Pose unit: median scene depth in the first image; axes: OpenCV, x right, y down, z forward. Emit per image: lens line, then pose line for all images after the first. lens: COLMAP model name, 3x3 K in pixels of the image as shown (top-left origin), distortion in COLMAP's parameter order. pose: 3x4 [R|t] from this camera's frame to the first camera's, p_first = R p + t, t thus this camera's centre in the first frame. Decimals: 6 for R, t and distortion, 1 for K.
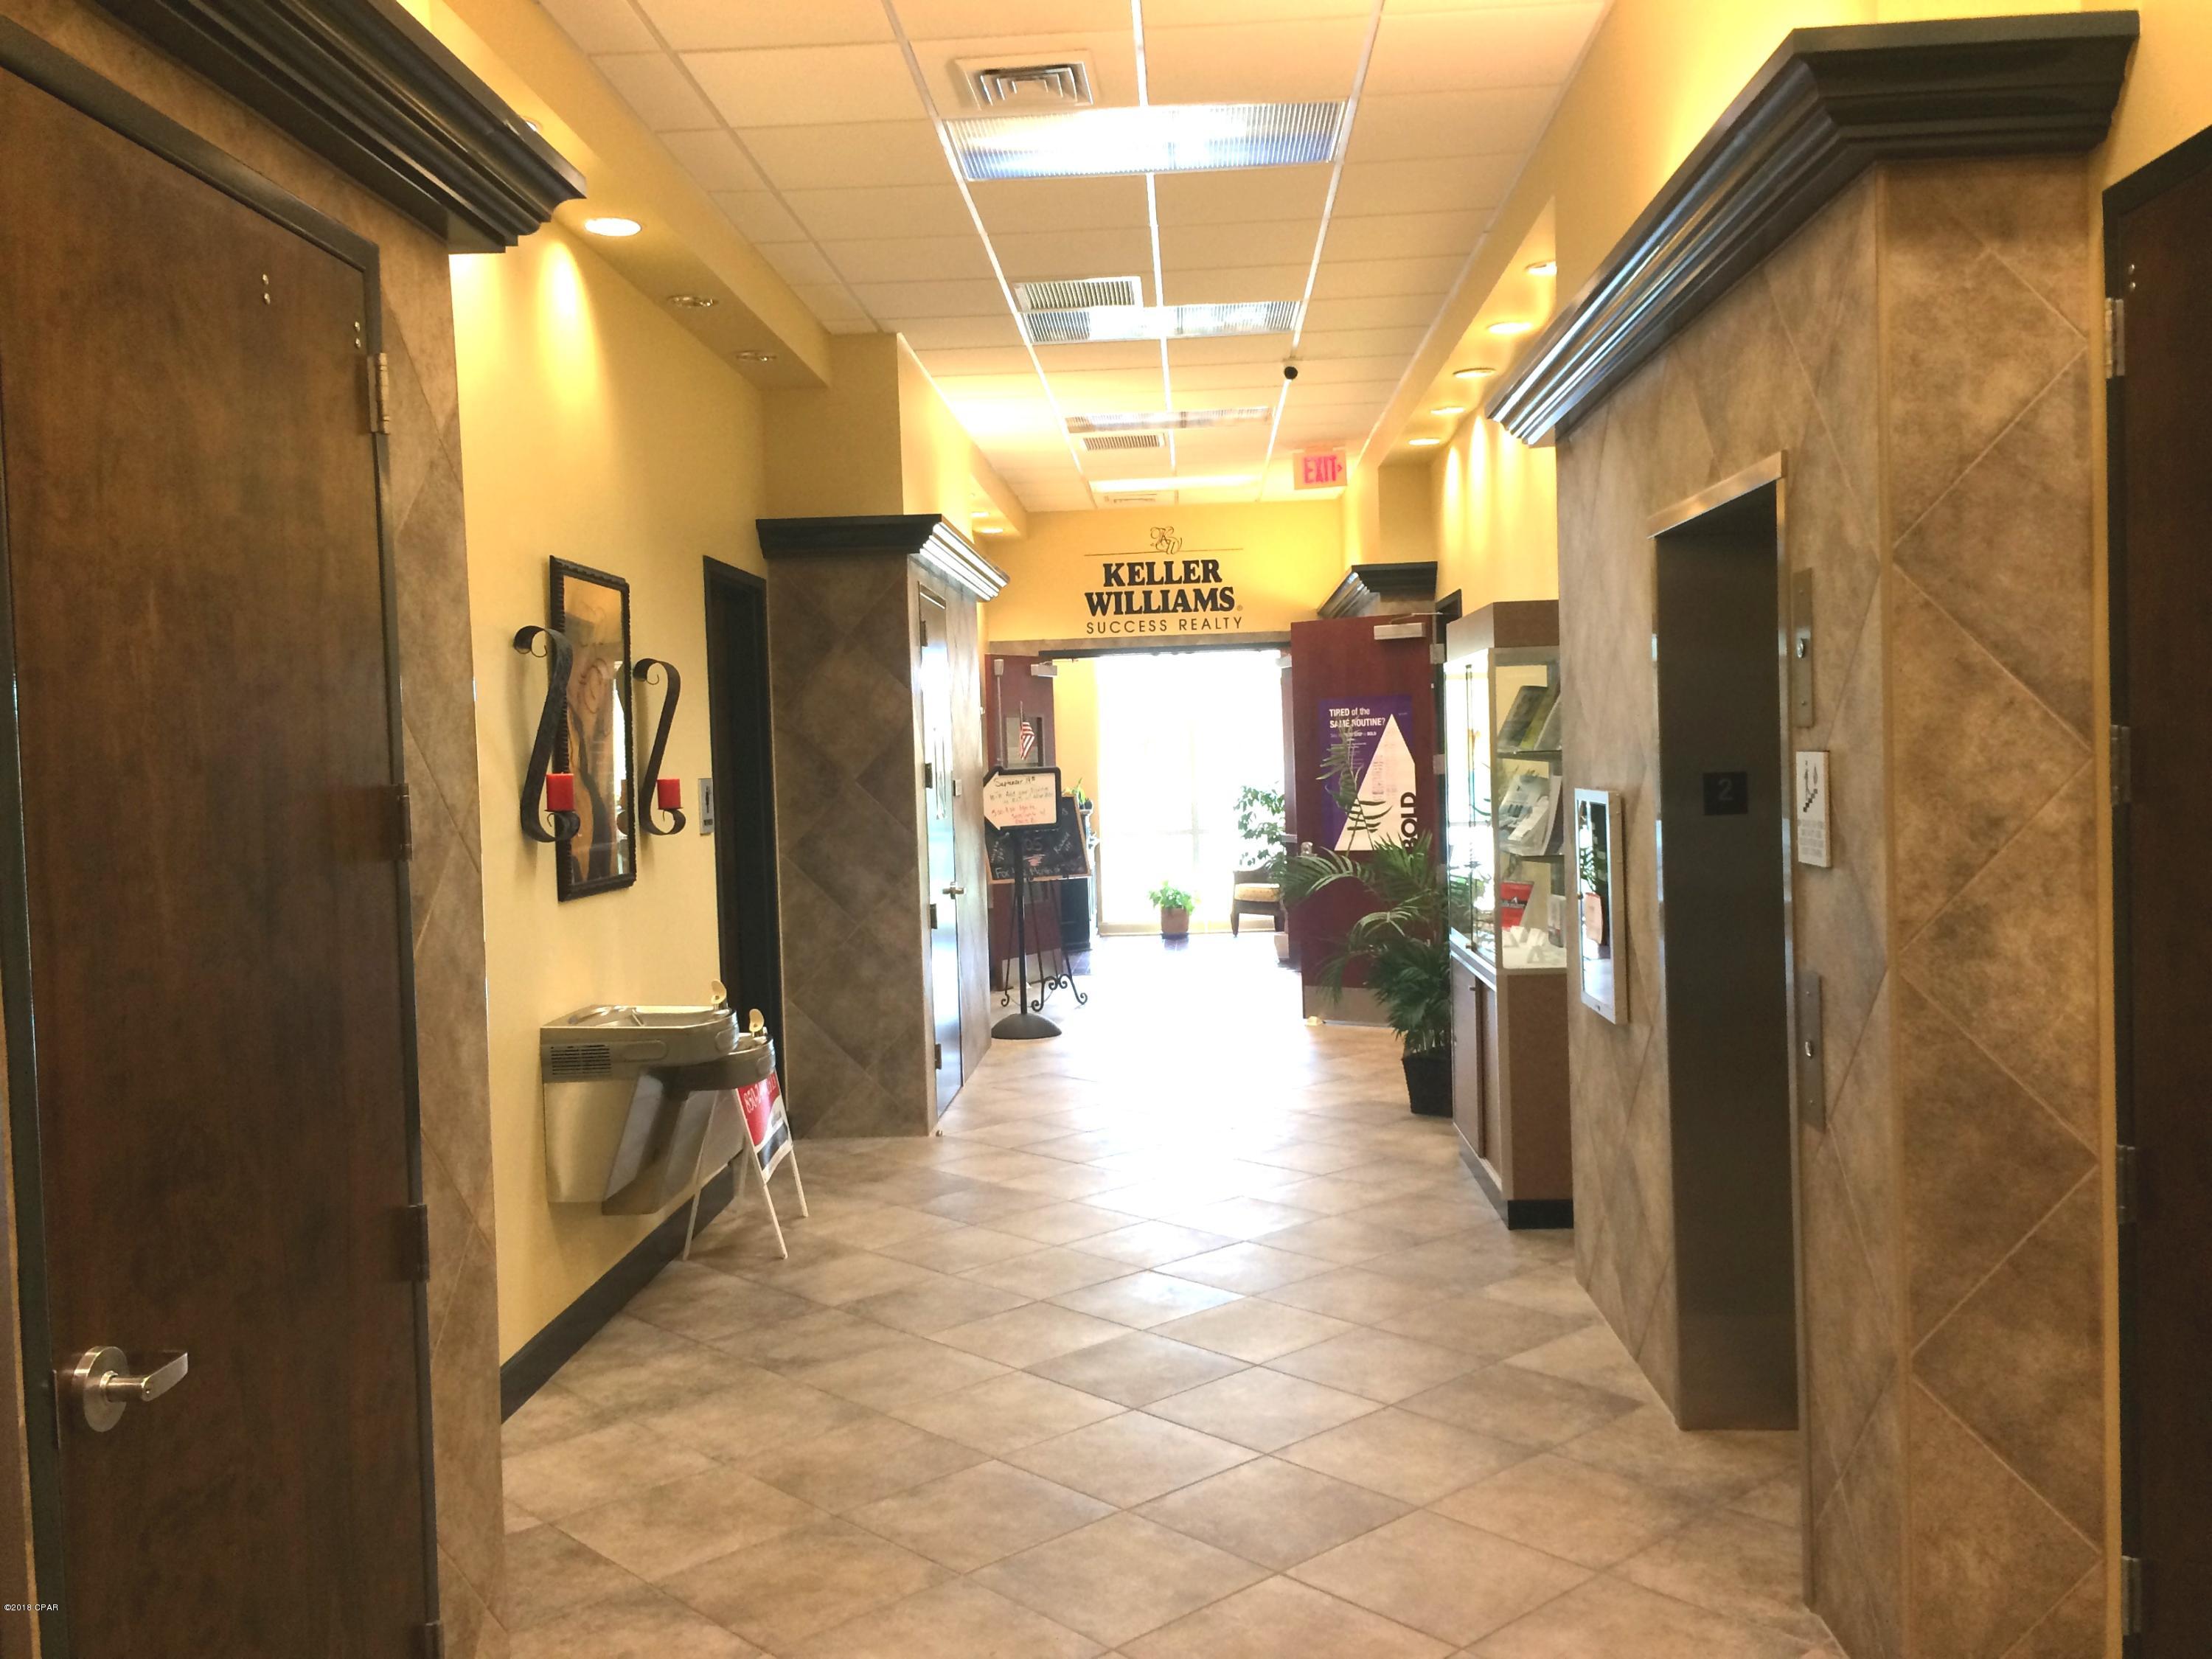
lens RADIAL K [[1886.1, 0, 1106.0], [0, 1886.1, 829.5], [0, 0, 1]] dist [-0.009587, 0.005979]
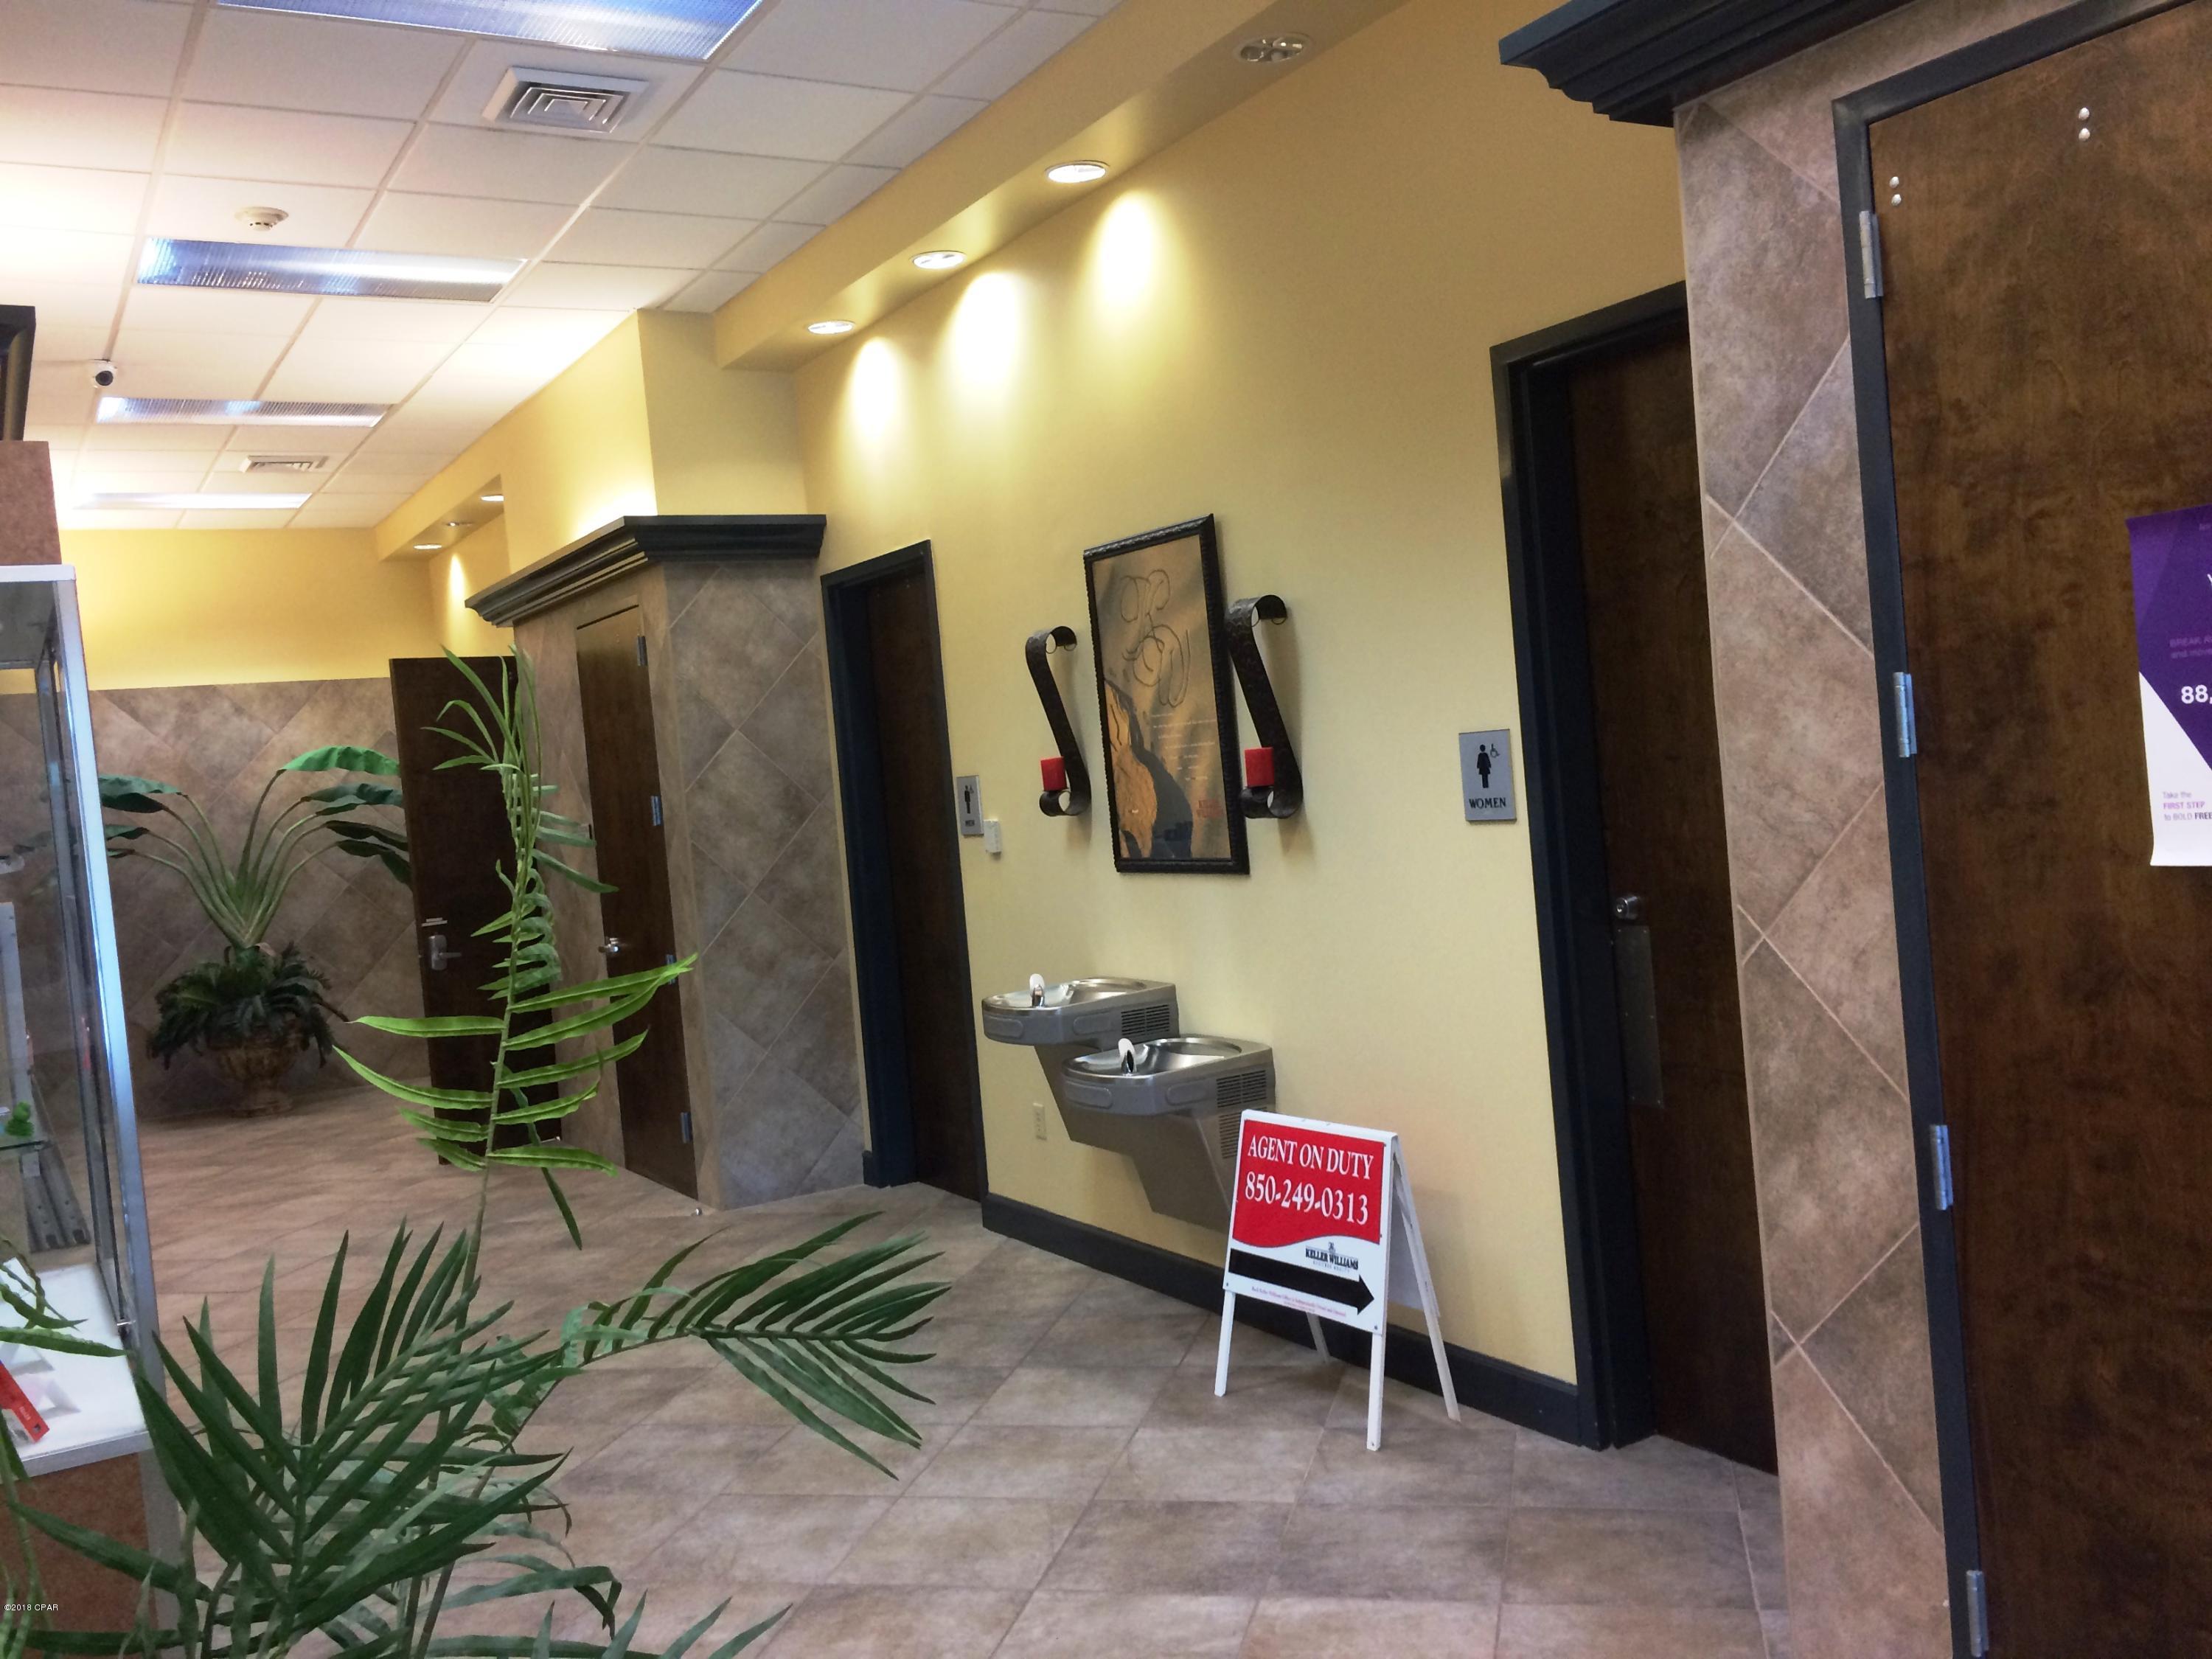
lens RADIAL K [[1886.1, 0, 1108.1], [0, 1886.1, 822.9], [0, 0, 1]] dist [-0.009587, 0.005979]
pose [[-0.830042, 0.121972, -0.544200, 0.279741], [0.091504, 0.992352, 0.082850, -0.074657], [0.550144, 0.018972, -0.834854, 1.806935]]
